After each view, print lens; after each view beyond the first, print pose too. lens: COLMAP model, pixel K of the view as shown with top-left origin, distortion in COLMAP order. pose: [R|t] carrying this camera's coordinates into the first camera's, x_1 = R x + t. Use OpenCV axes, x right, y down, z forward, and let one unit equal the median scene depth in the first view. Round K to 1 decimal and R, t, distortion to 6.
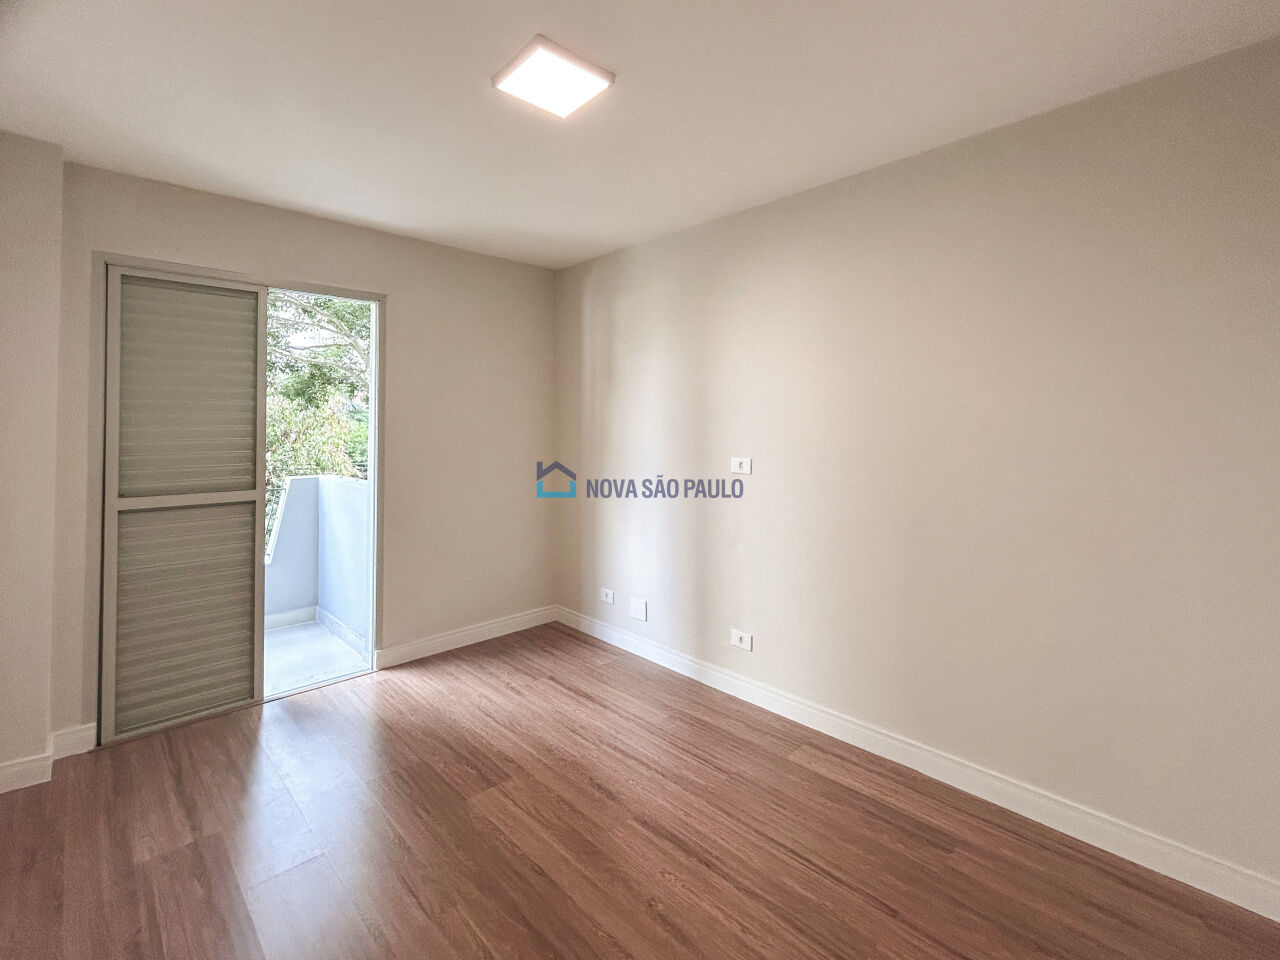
lens RADIAL K [[549.1, 0, 667.2], [0, 549.1, 414.5], [0, 0, 1]] dist [-0.004397, 0.000585]
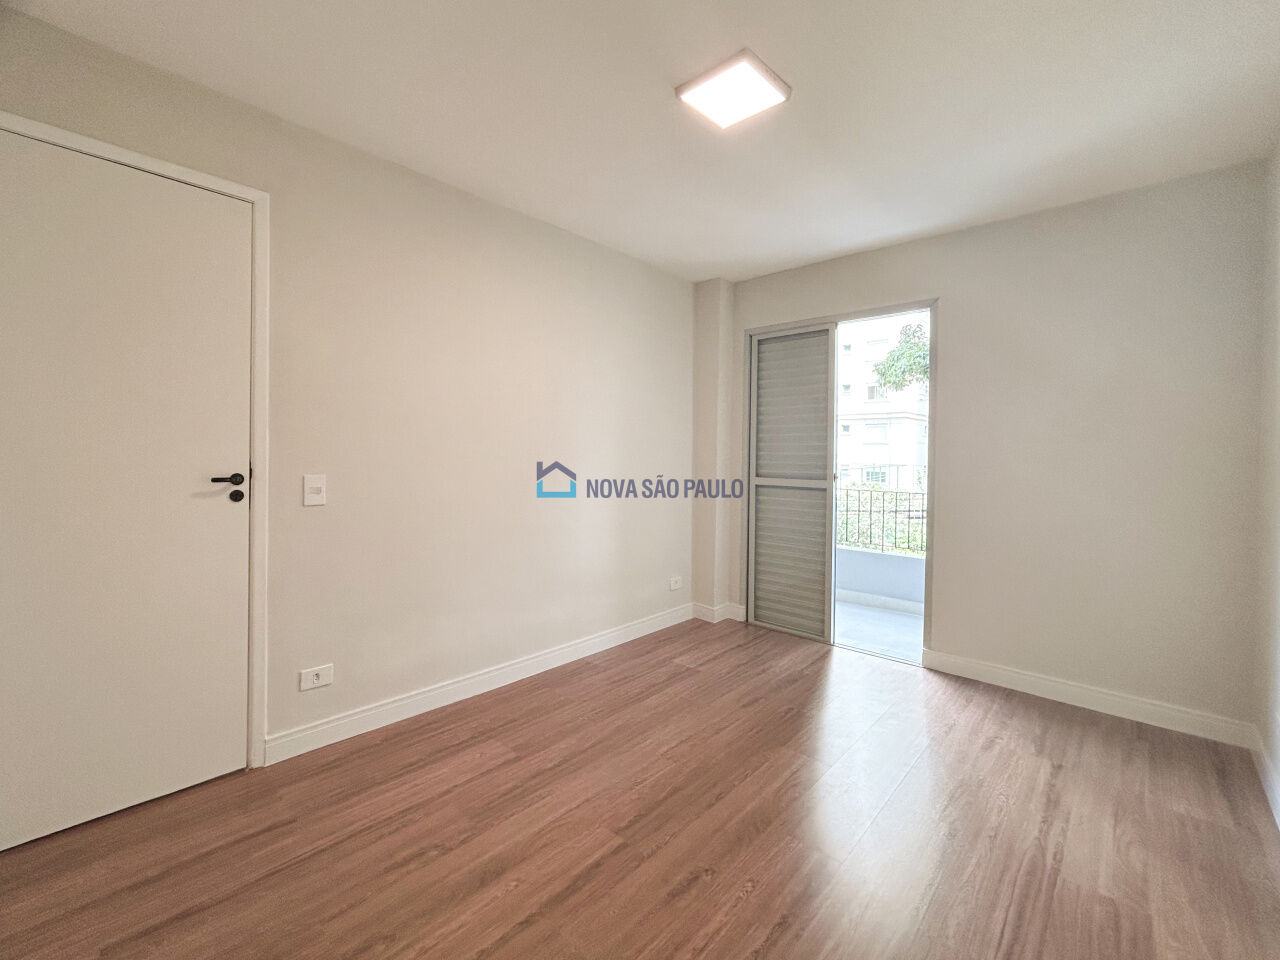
lens RADIAL K [[549.1, 0, 599.8], [0, 549.1, 456.7], [0, 0, 1]] dist [-0.004397, 0.000585]
pose [[0.014702, -0.000226, -0.999892, 0.622790], [0.021072, 0.999778, 0.000084, 0.082667], [0.999670, -0.021071, 0.014704, 0.512475]]
